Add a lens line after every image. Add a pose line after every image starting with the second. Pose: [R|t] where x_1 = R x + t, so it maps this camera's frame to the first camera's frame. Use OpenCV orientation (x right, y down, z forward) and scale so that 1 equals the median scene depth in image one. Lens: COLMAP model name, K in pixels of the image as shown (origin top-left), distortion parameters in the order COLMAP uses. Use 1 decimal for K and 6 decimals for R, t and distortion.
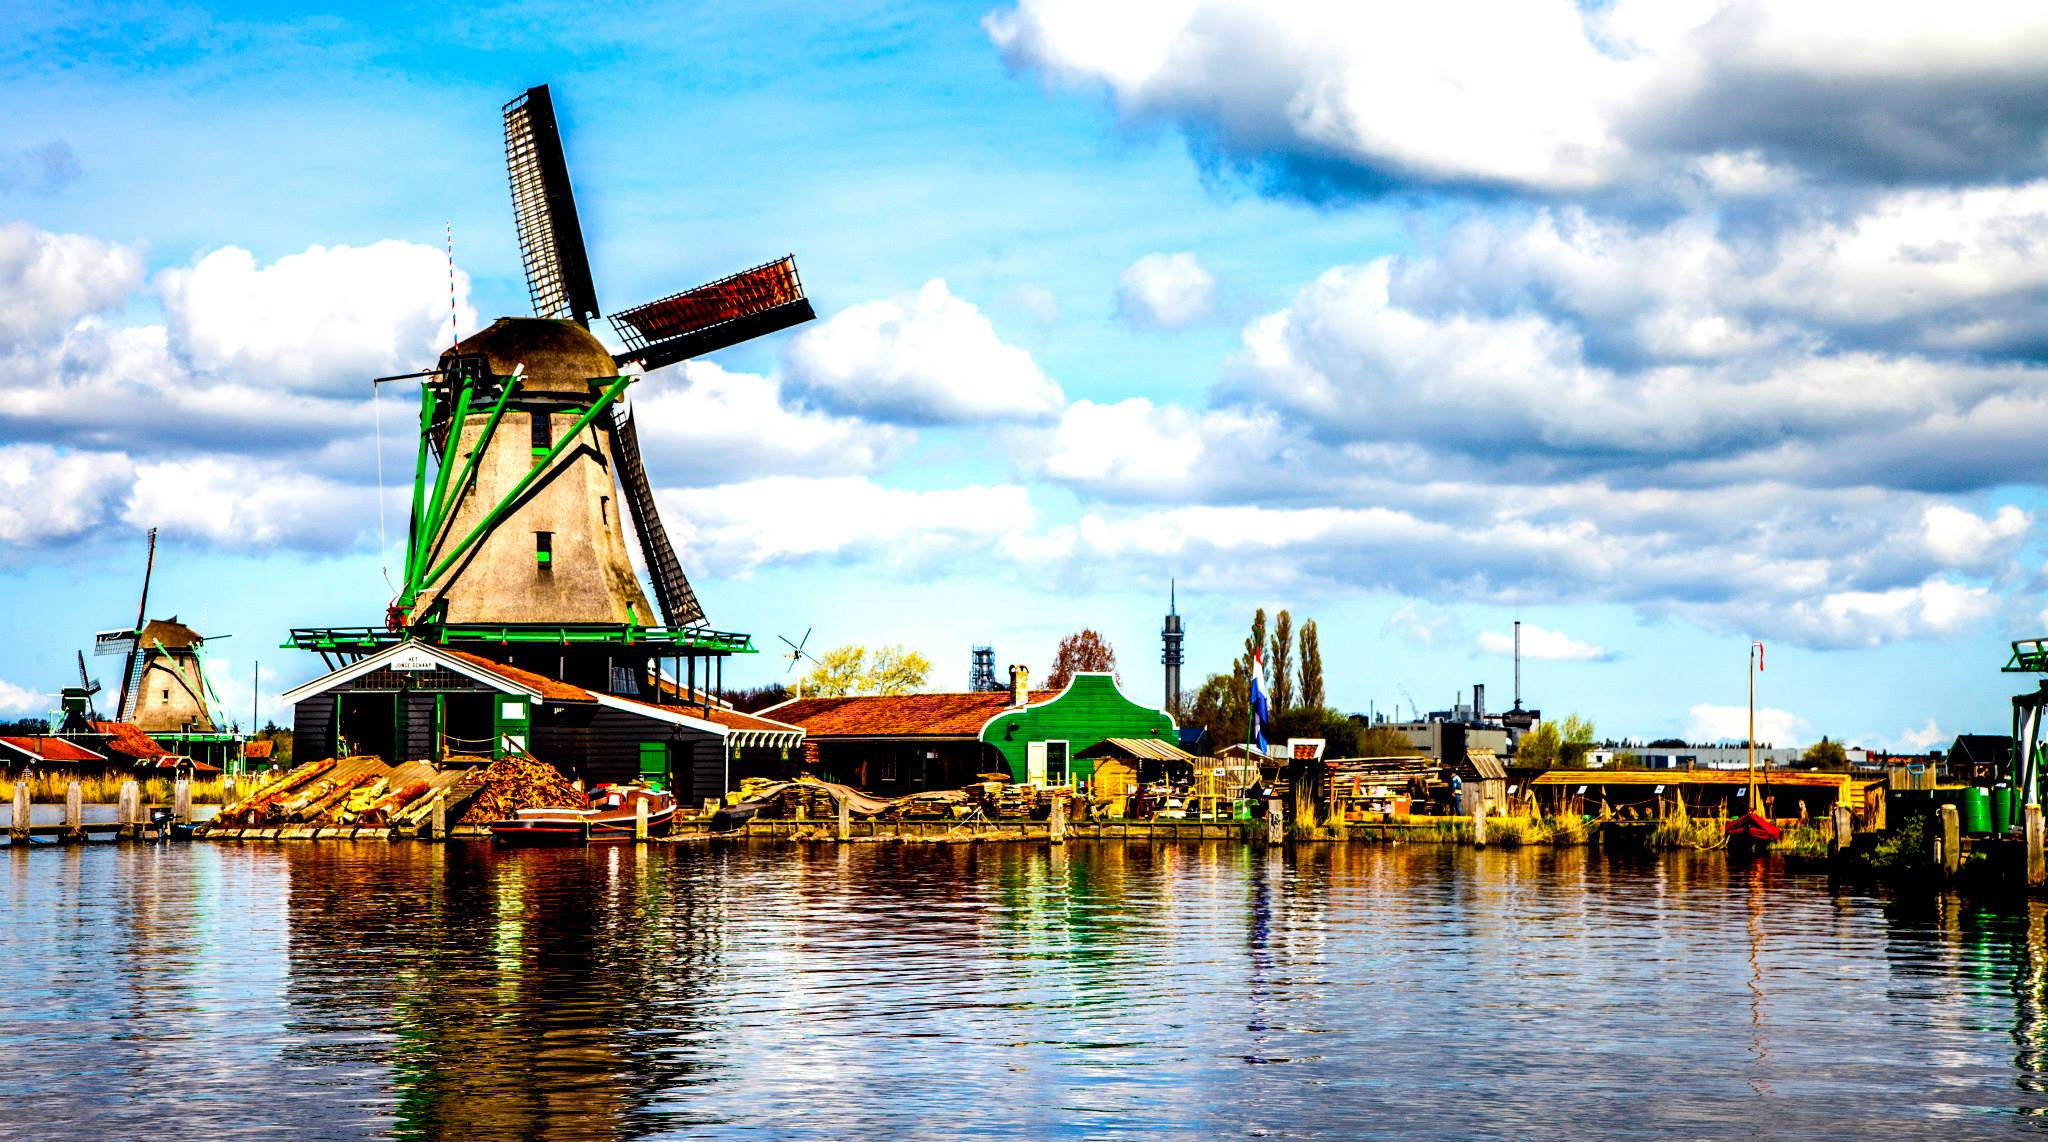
lens RADIAL K [[4147.4, 0, 1027.9], [0, 4147.4, 562.4], [0, 0, 1]] dist [0.277061, 0.000000]
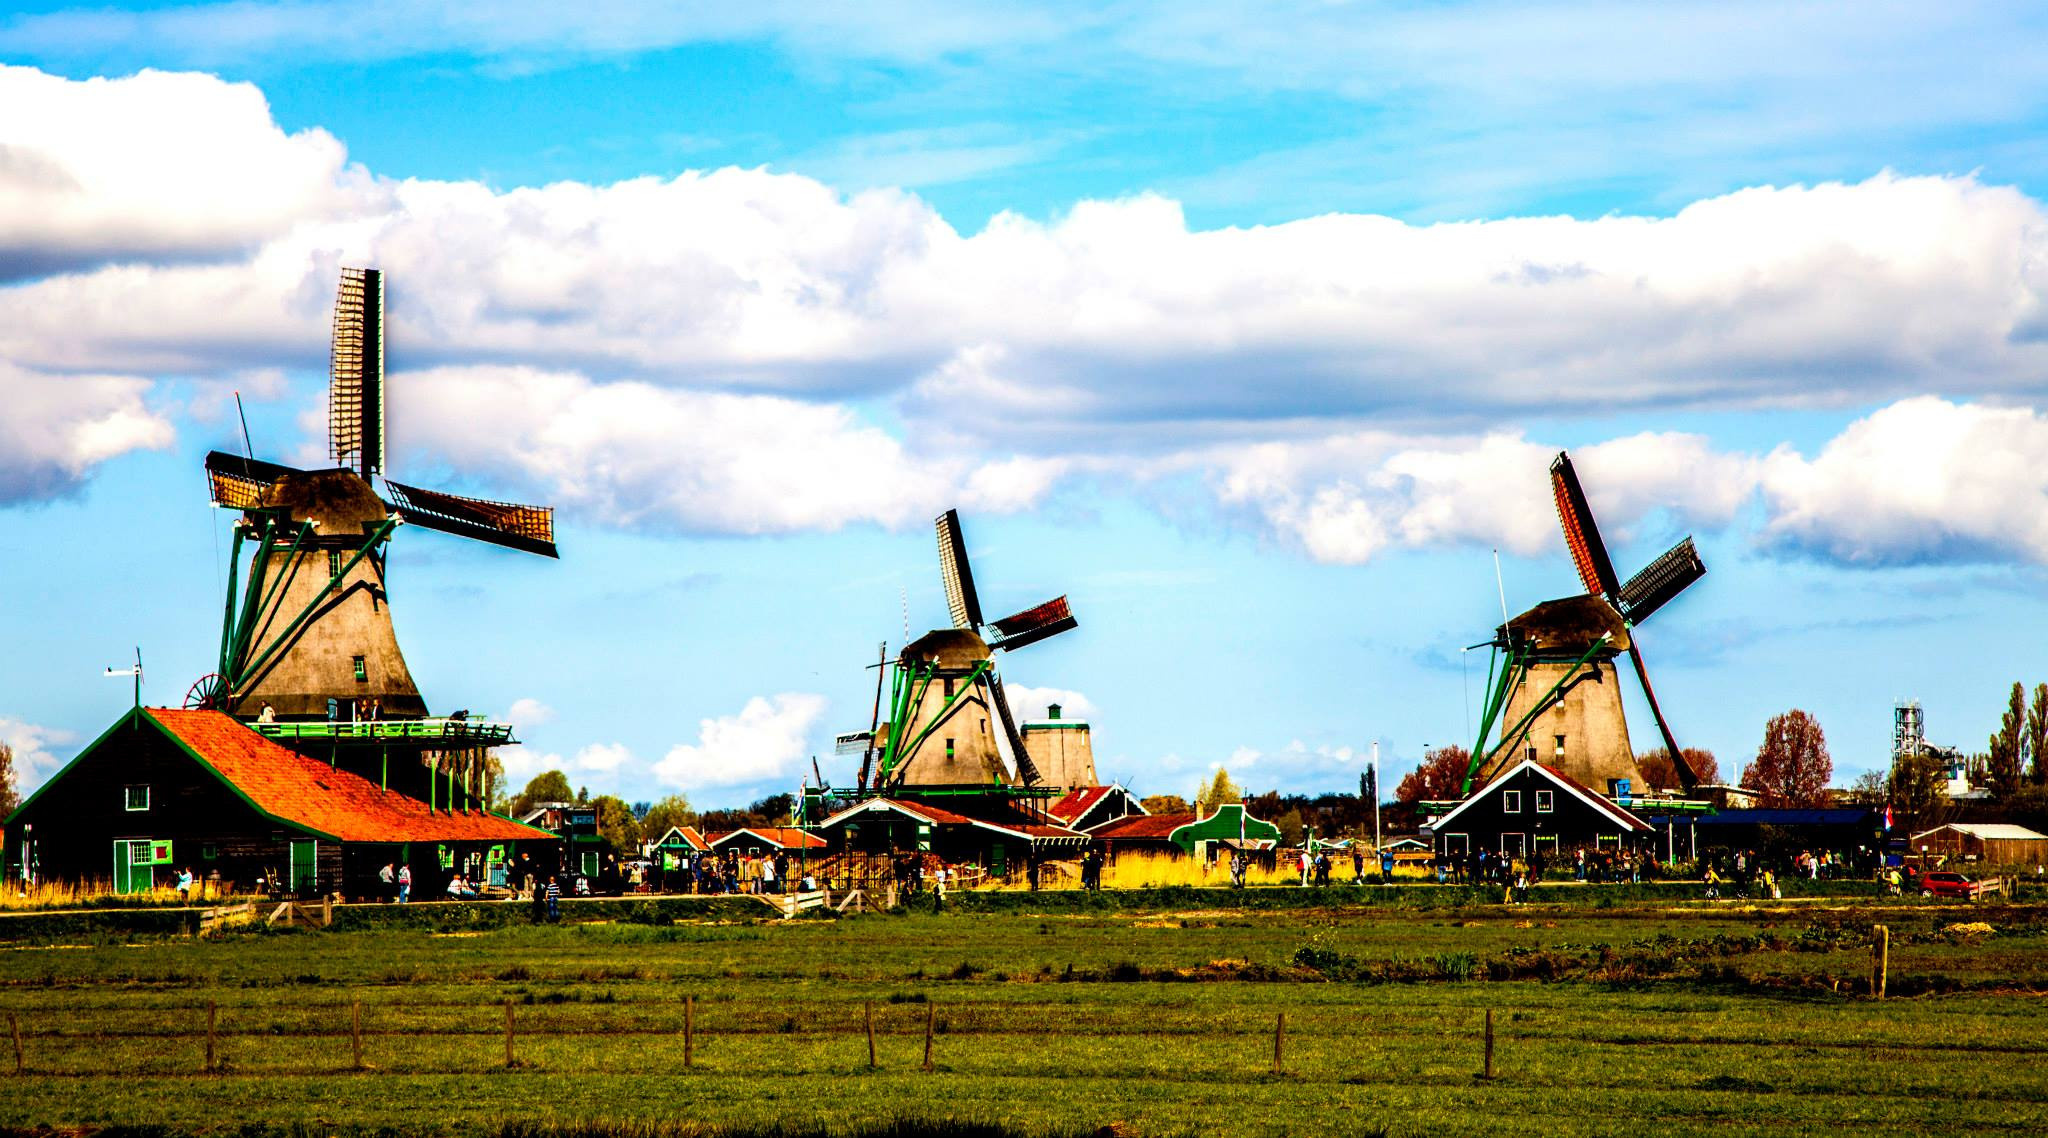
lens RADIAL K [[5373.0, 0, 1040.6], [0, 5373.0, 485.1], [0, 0, 1]] dist [0.581318, 0.000000]
pose [[0.980413, -0.025512, -0.195294, 0.434115], [0.022122, 0.999565, -0.019523, -0.077491], [0.195708, 0.014821, 0.980550, -1.531886]]
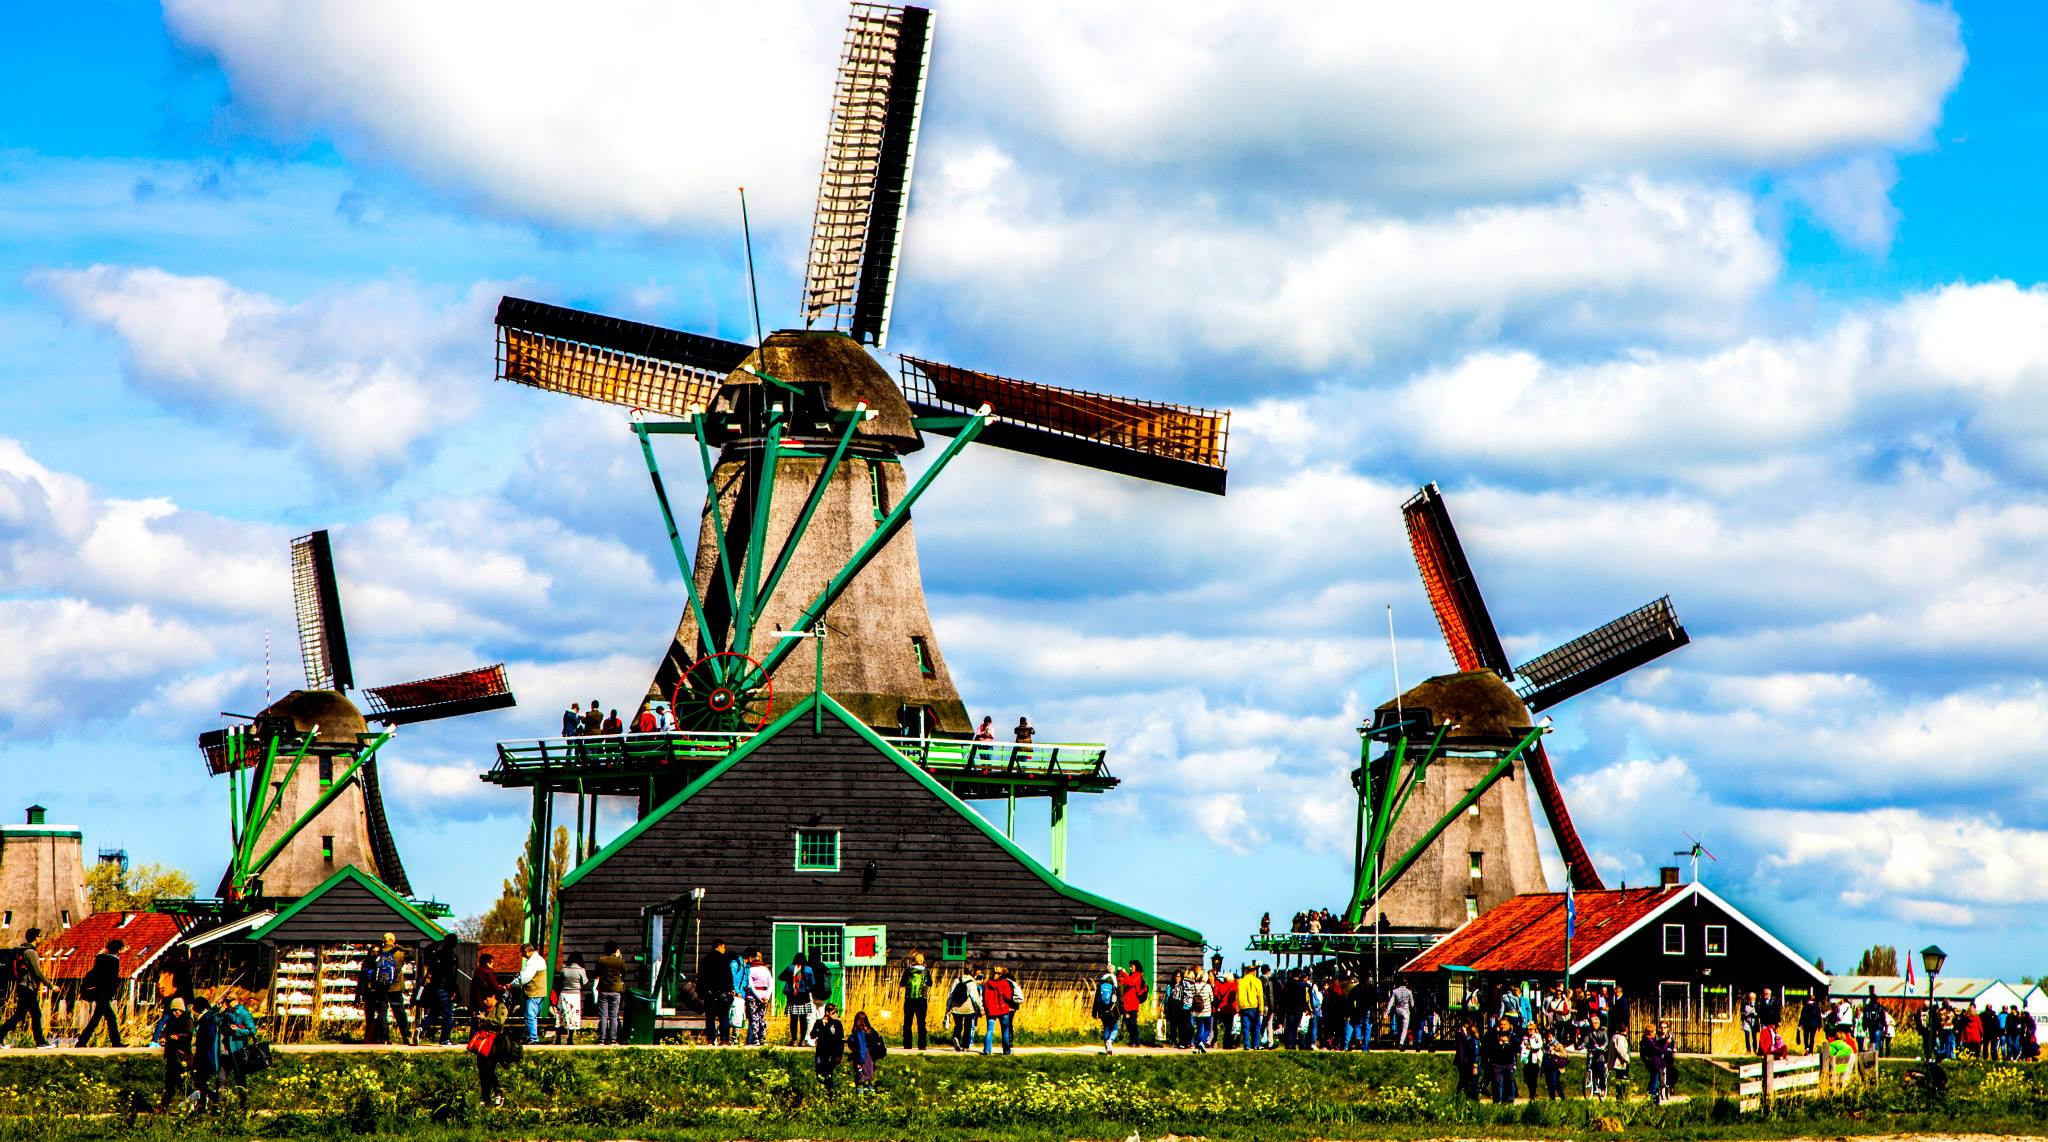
lens RADIAL K [[5373.0, 0, 1019.1], [0, 5373.0, 574.9], [0, 0, 1]] dist [0.581318, 0.000000]
pose [[0.985764, 0.026523, 0.166031, -0.196451], [-0.021603, 0.999274, -0.031367, -0.045113], [-0.166743, 0.027334, 0.985621, -0.974814]]
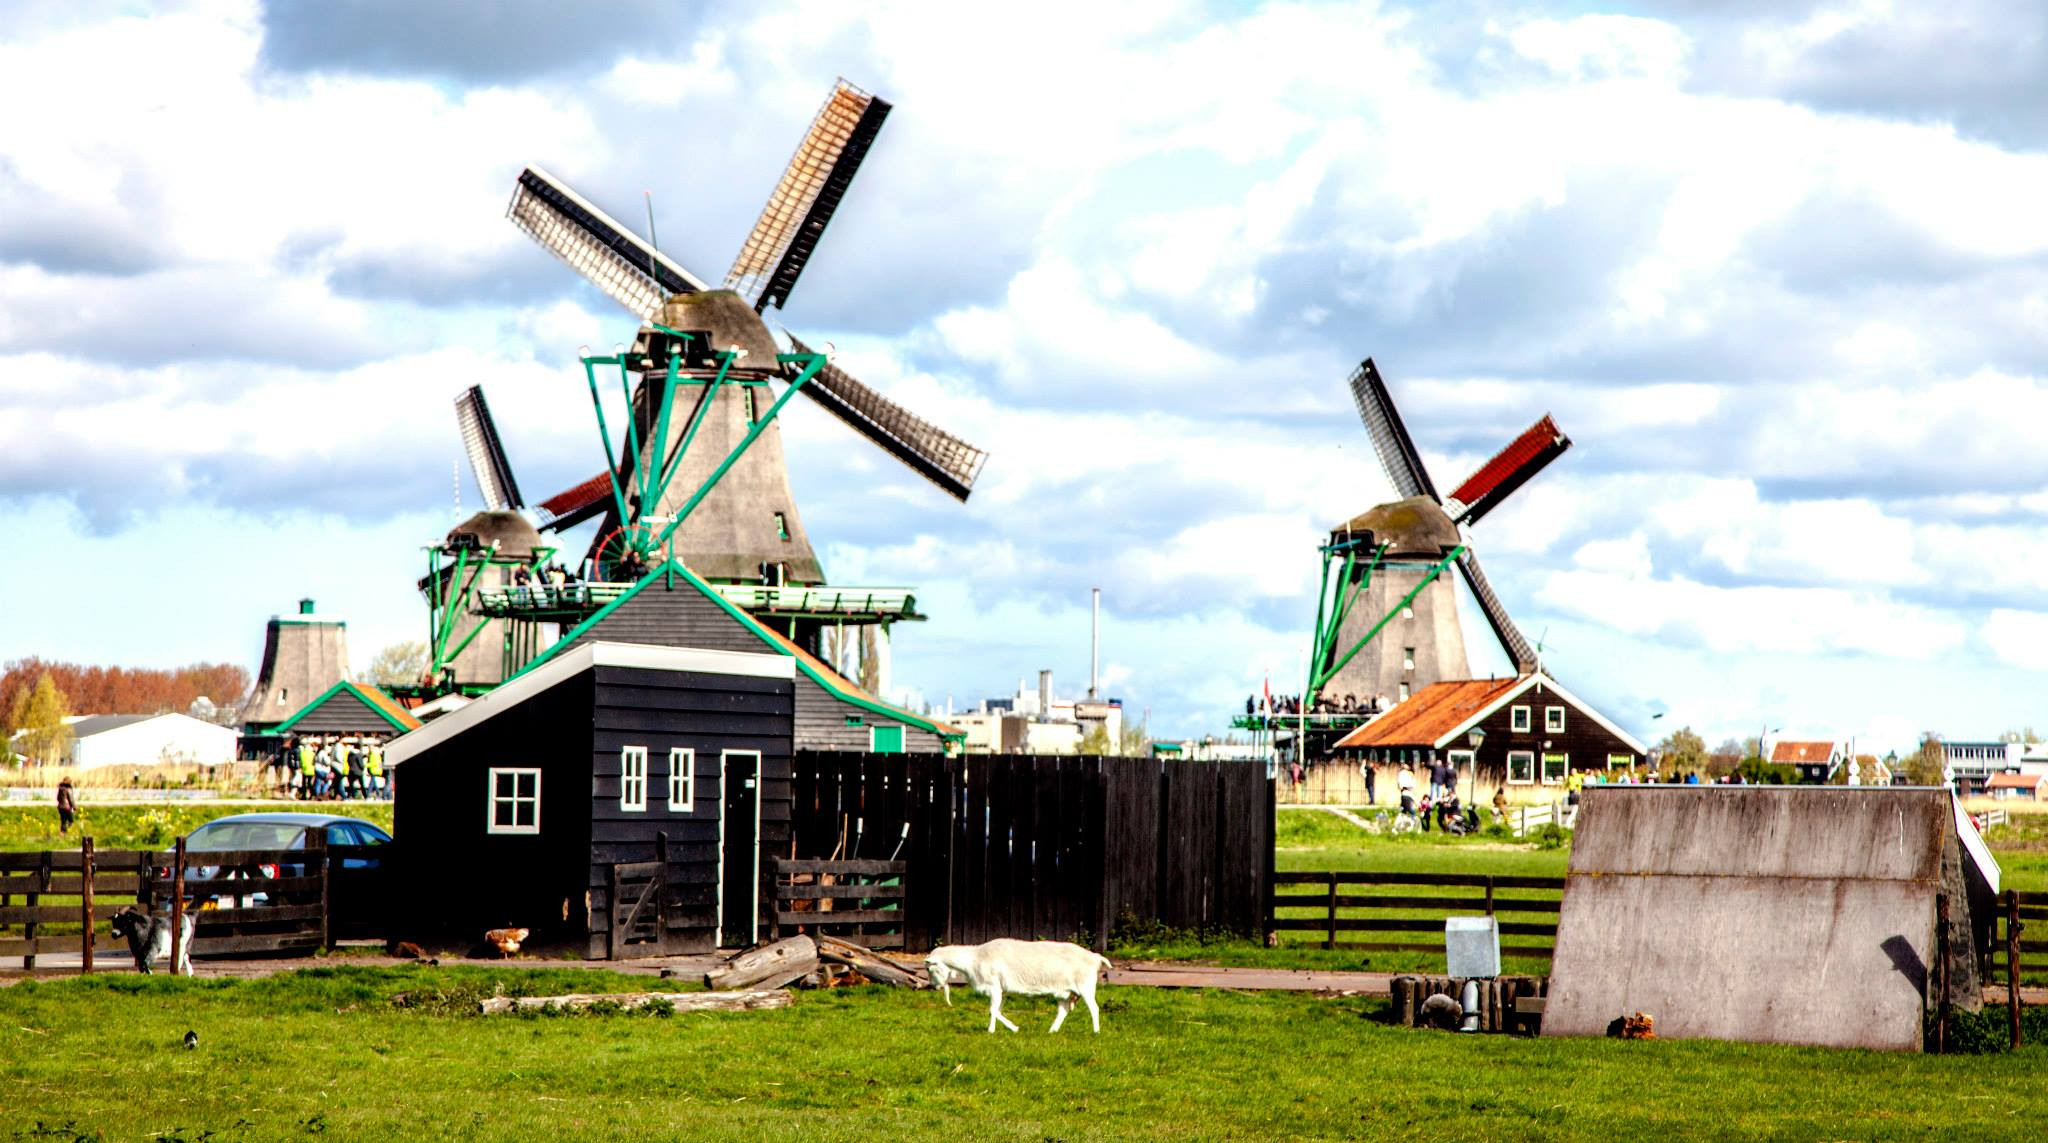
lens RADIAL K [[5373.0, 0, 1020.1], [0, 5373.0, 565.5], [0, 0, 1]] dist [0.581318, 0.000000]
pose [[0.994671, 0.014949, 0.102011, -0.133352], [-0.016170, 0.999807, 0.011148, -0.065757], [-0.101825, -0.012738, 0.994721, -1.351970]]
